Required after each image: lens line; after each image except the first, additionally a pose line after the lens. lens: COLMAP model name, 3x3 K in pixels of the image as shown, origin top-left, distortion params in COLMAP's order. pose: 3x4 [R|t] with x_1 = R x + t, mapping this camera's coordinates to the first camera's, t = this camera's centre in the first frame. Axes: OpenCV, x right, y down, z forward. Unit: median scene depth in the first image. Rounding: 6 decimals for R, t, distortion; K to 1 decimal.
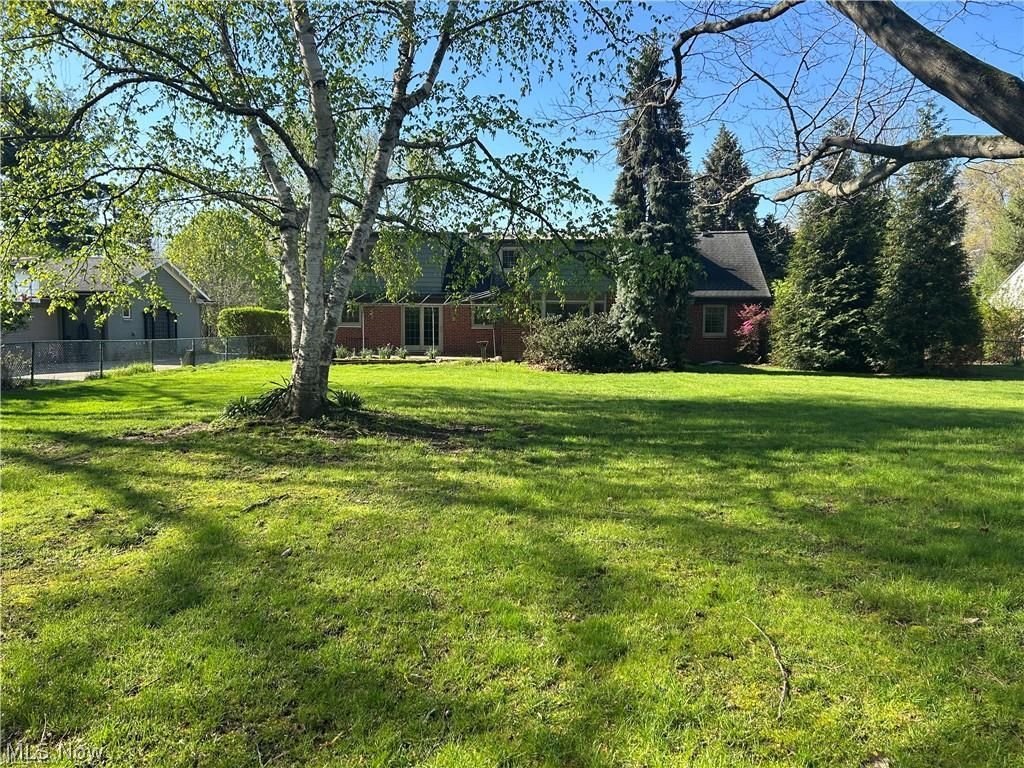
lens RADIAL K [[767.4, 0, 512.0], [0, 767.4, 384.0], [0, 0, 1]] dist [0.062257, -0.002114]
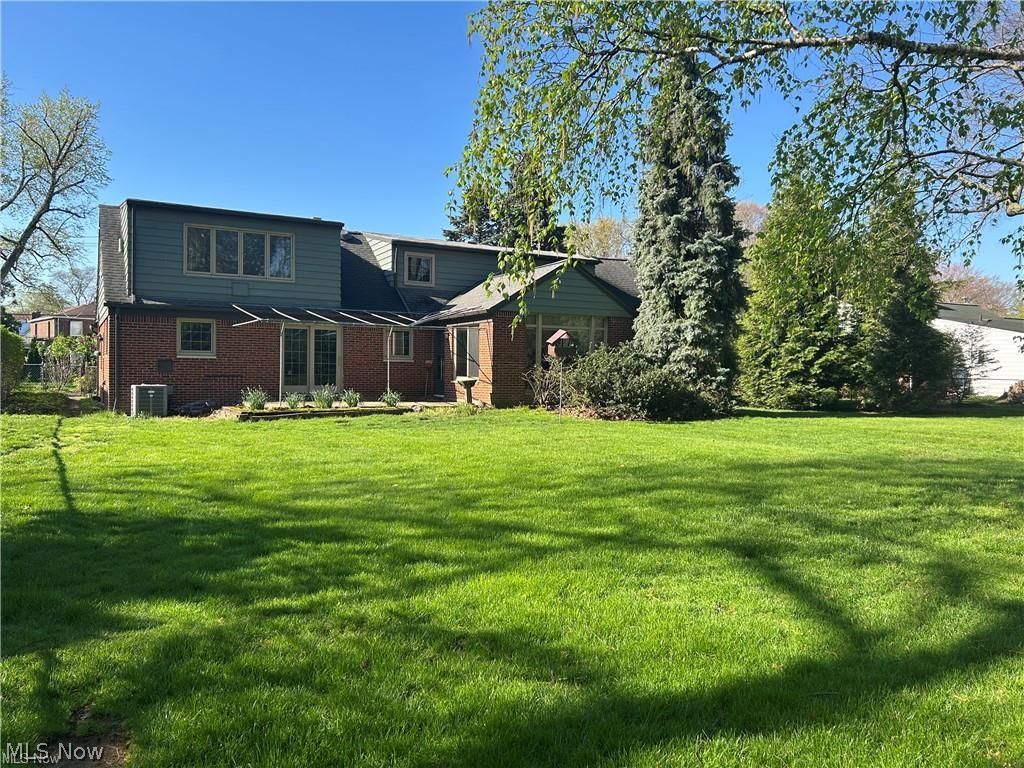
lens RADIAL K [[767.4, 0, 512.0], [0, 767.4, 384.0], [0, 0, 1]] dist [0.062257, -0.002114]
pose [[0.847894, -0.005498, 0.530138, -0.403837], [0.030830, 0.998765, -0.038950, -0.024280], [-0.529269, 0.049370, 0.847016, 0.405763]]
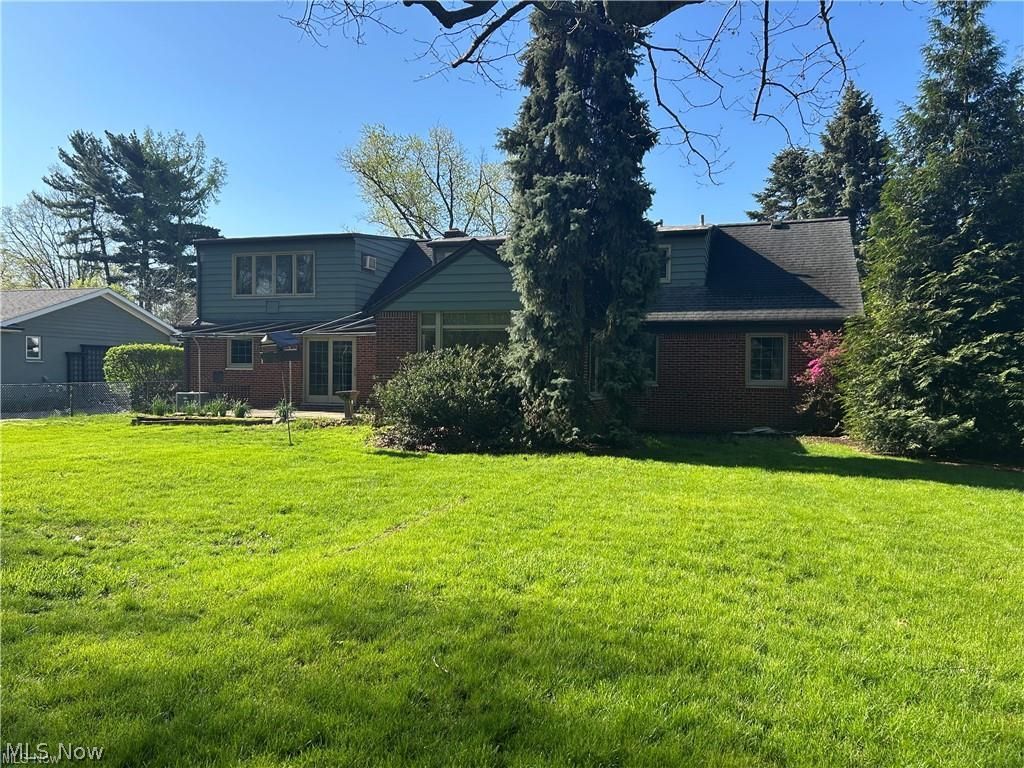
lens RADIAL K [[767.4, 0, 512.0], [0, 767.4, 384.0], [0, 0, 1]] dist [0.062257, -0.002114]
pose [[0.967431, 0.006563, -0.253050, 0.270847], [-0.021601, 0.998158, -0.056695, -0.030280], [0.252212, 0.060314, 0.965791, 0.450299]]
